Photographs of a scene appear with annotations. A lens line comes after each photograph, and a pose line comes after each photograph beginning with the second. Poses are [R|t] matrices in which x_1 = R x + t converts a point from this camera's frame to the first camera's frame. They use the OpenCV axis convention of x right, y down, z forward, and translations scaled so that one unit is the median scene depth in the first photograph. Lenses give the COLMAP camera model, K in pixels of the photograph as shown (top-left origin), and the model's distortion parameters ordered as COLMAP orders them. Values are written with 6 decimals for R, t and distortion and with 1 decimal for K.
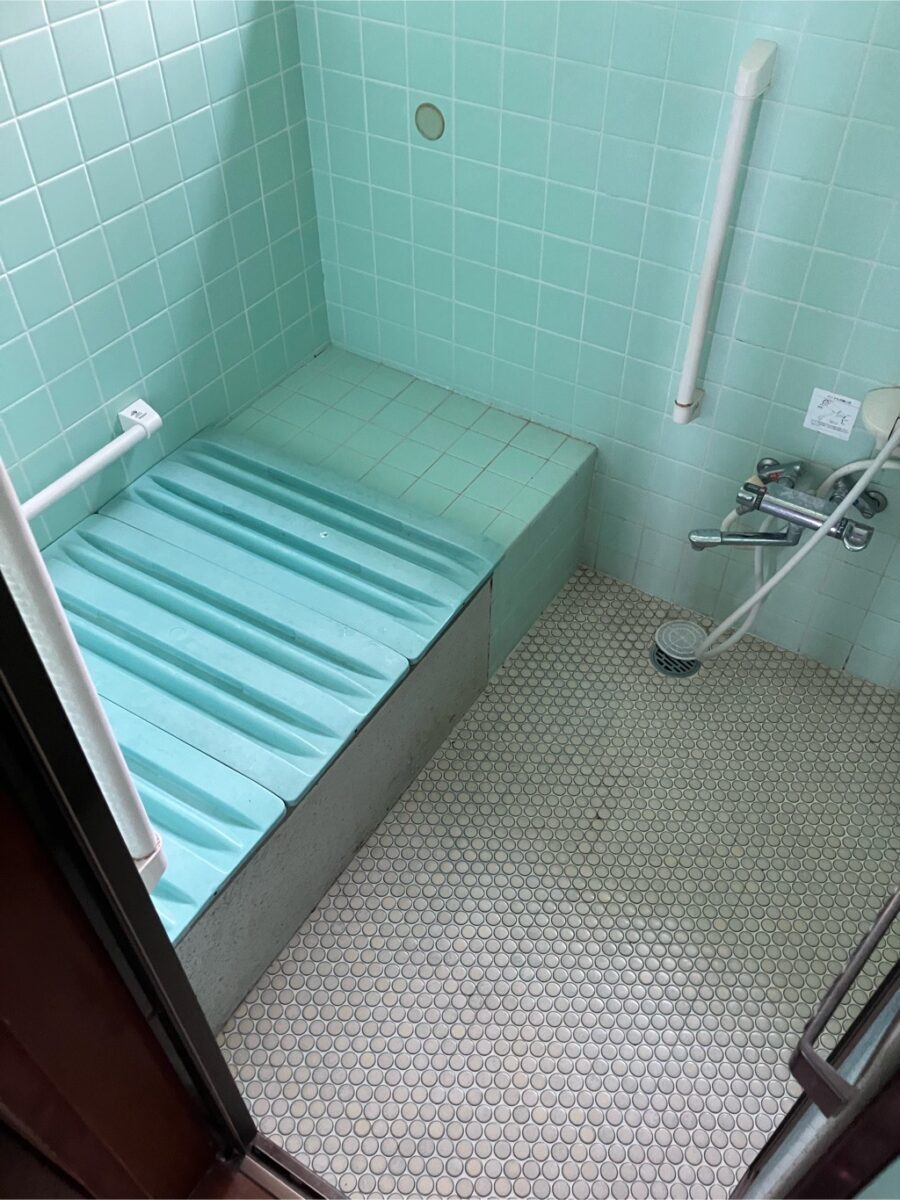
lens RADIAL K [[1054.2, 0, 444.1], [0, 1054.2, 623.6], [0, 0, 1]] dist [0.046312, 0.006033]
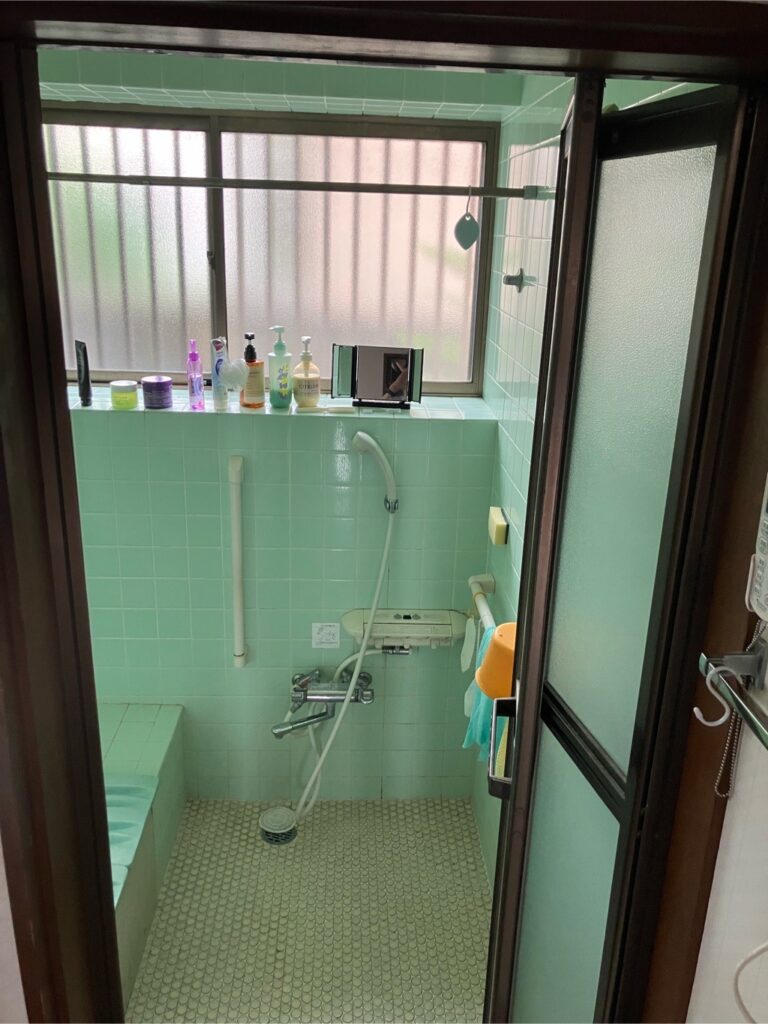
lens RADIAL K [[899.5, 0, 378.4], [0, 899.5, 513.5], [0, 0, 1]] dist [0.046312, 0.006033]
pose [[0.840717, -0.168789, 0.514494, -0.261485], [0.378758, 0.862346, -0.336009, 0.144491], [-0.386958, 0.477358, 0.788919, -0.249835]]
